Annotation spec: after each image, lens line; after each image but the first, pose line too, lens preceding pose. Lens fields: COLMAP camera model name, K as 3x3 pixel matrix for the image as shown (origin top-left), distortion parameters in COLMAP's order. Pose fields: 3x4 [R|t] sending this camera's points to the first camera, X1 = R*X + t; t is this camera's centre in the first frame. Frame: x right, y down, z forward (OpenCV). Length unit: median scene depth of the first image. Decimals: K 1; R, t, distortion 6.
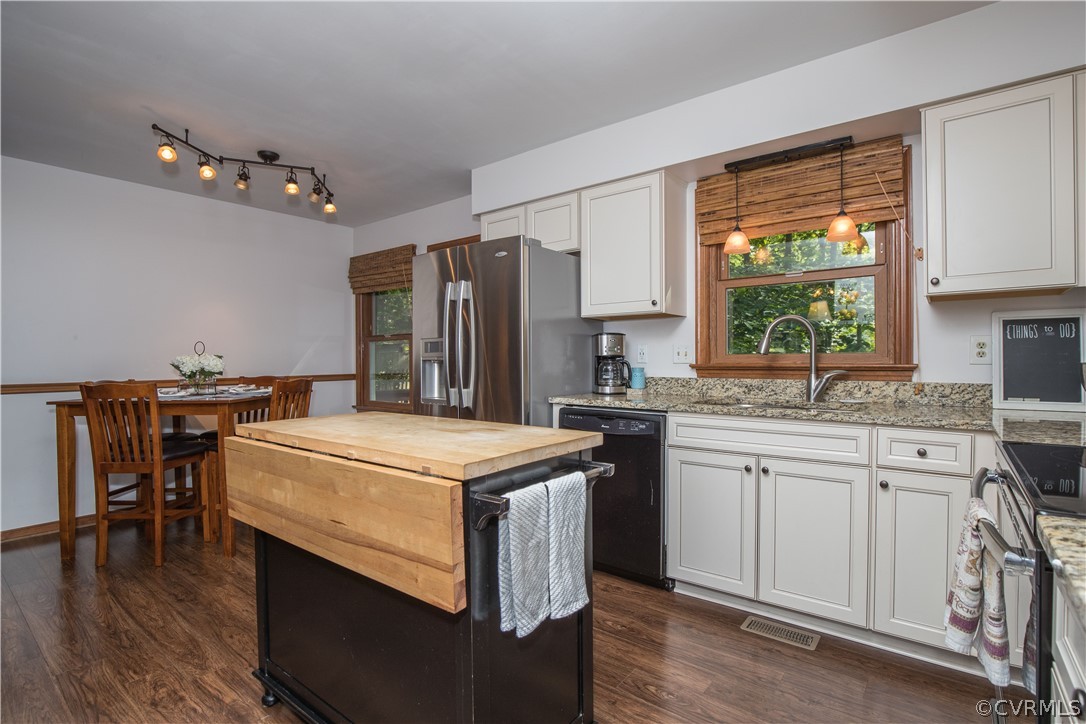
lens RADIAL K [[530.4, 0, 543.0], [0, 530.4, 362.0], [0, 0, 1]] dist [-0.001900, -0.018930]
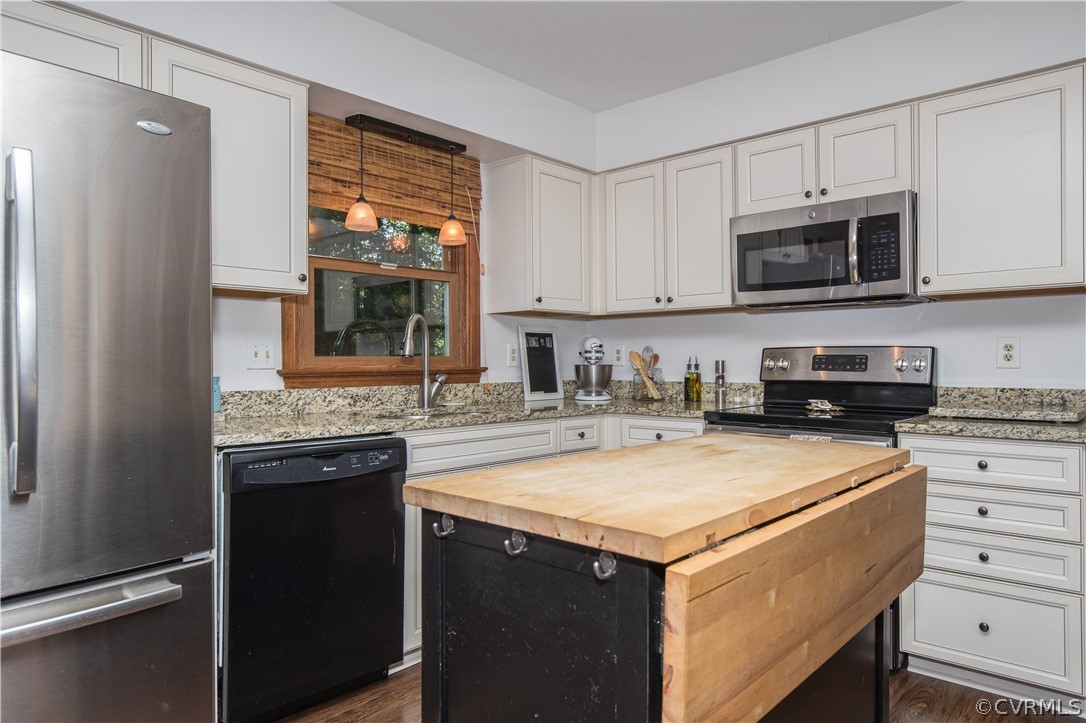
lens RADIAL K [[699.4, 0, 543.5], [0, 699.4, 360.0], [0, 0, 1]] dist [-0.001510, -0.002012]
pose [[0.063653, 0.005944, 0.997954, -0.717782], [0.008295, 0.999945, -0.006485, -0.000166], [-0.997938, 0.008691, 0.063600, 0.715232]]
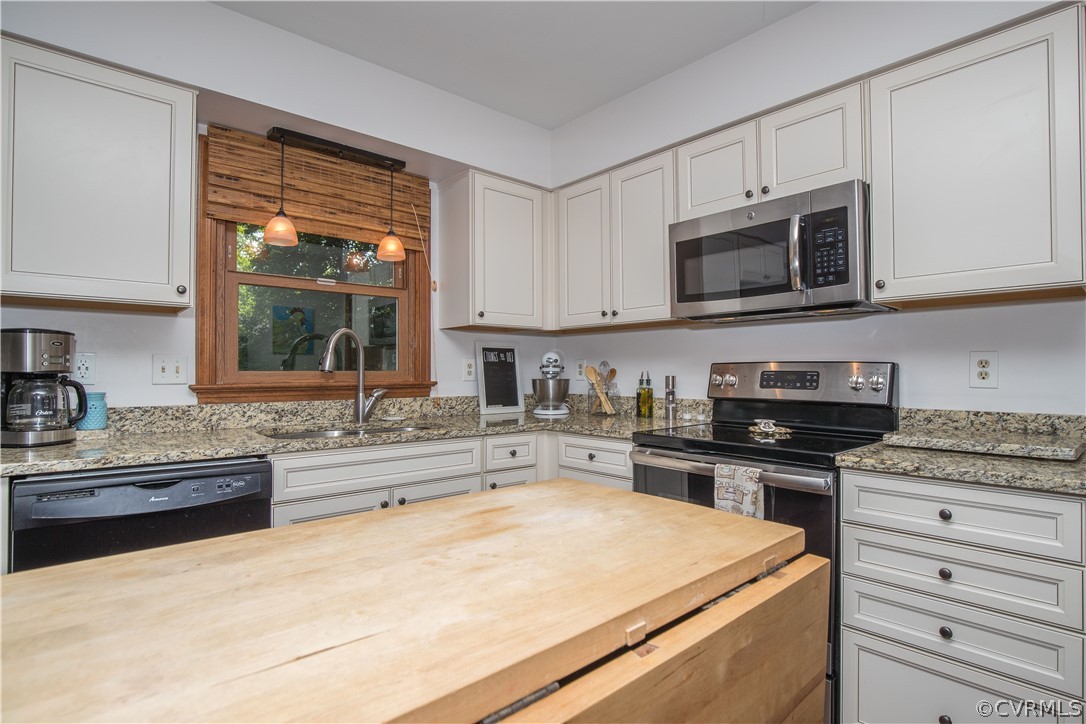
lens RADIAL K [[545.9, 0, 544.2], [0, 545.9, 366.5], [0, 0, 1]] dist [-0.024174, 0.000584]
pose [[0.172246, 0.013765, 0.984958, -0.388832], [0.004855, 0.999878, -0.014823, -0.008851], [-0.985042, 0.007335, 0.172158, 0.513751]]
